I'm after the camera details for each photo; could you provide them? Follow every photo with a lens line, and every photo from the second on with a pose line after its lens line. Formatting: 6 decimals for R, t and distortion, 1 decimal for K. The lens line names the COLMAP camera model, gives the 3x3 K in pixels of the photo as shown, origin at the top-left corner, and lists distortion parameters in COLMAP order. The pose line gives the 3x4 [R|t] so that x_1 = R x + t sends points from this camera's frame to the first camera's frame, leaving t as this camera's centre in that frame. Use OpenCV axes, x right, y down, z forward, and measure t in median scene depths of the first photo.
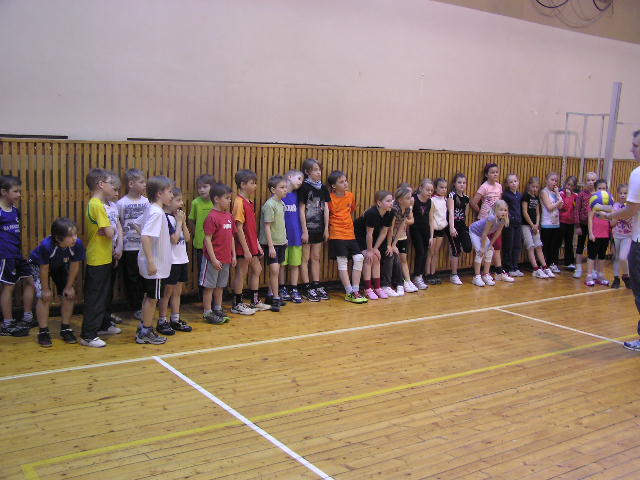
lens RADIAL K [[707.0, 0, 320.0], [0, 707.0, 240.0], [0, 0, 1]] dist [-0.192857, 0.310547]
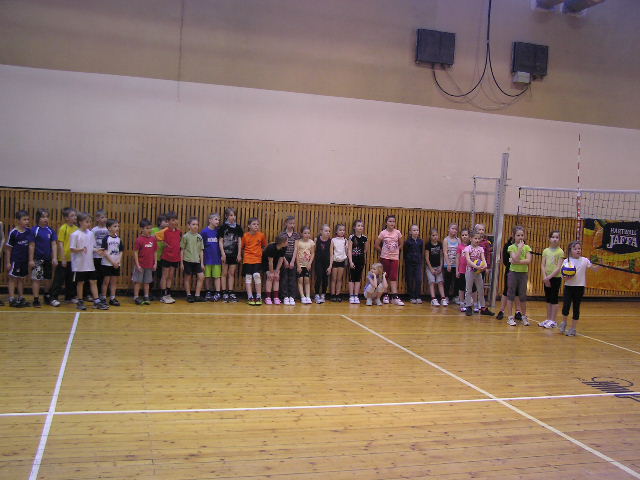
lens RADIAL K [[707.0, 0, 320.0], [0, 707.0, 240.0], [0, 0, 1]] dist [-0.192857, 0.310547]
pose [[0.953597, 0.031964, -0.299384, 0.618187], [-0.059330, 0.994801, -0.082767, 0.066493], [0.295182, 0.096689, 0.950536, -0.365986]]
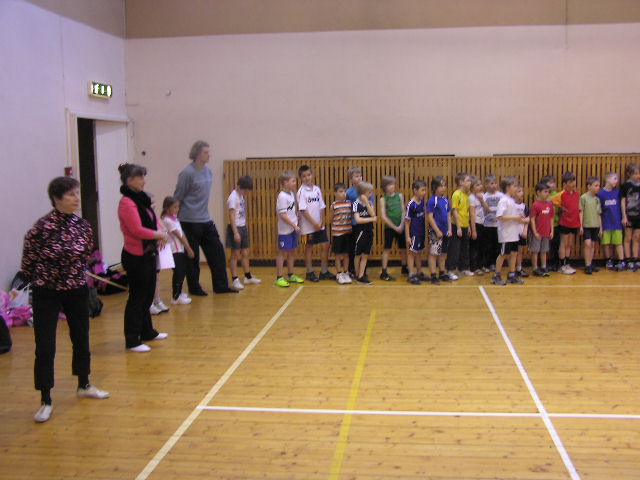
lens RADIAL K [[707.0, 0, 320.0], [0, 707.0, 240.0], [0, 0, 1]] dist [-0.192857, 0.310547]
pose [[0.748741, 0.026895, -0.662316, 0.403697], [-0.041296, 0.999128, -0.006113, 0.059221], [0.661575, 0.031928, 0.749199, -0.351210]]
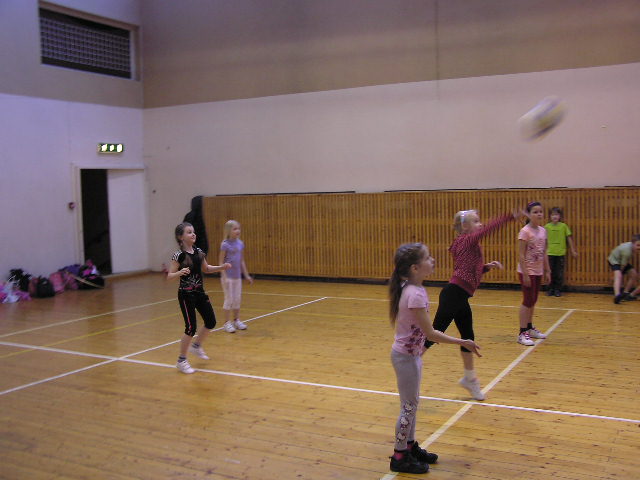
lens RADIAL K [[707.0, 0, 320.0], [0, 707.0, 240.0], [0, 0, 1]] dist [-0.192857, 0.310547]
pose [[0.452881, 0.011974, -0.891491, 1.140010], [-0.074712, 0.996903, -0.024564, 0.035969], [0.888435, 0.077730, 0.452373, 0.015880]]
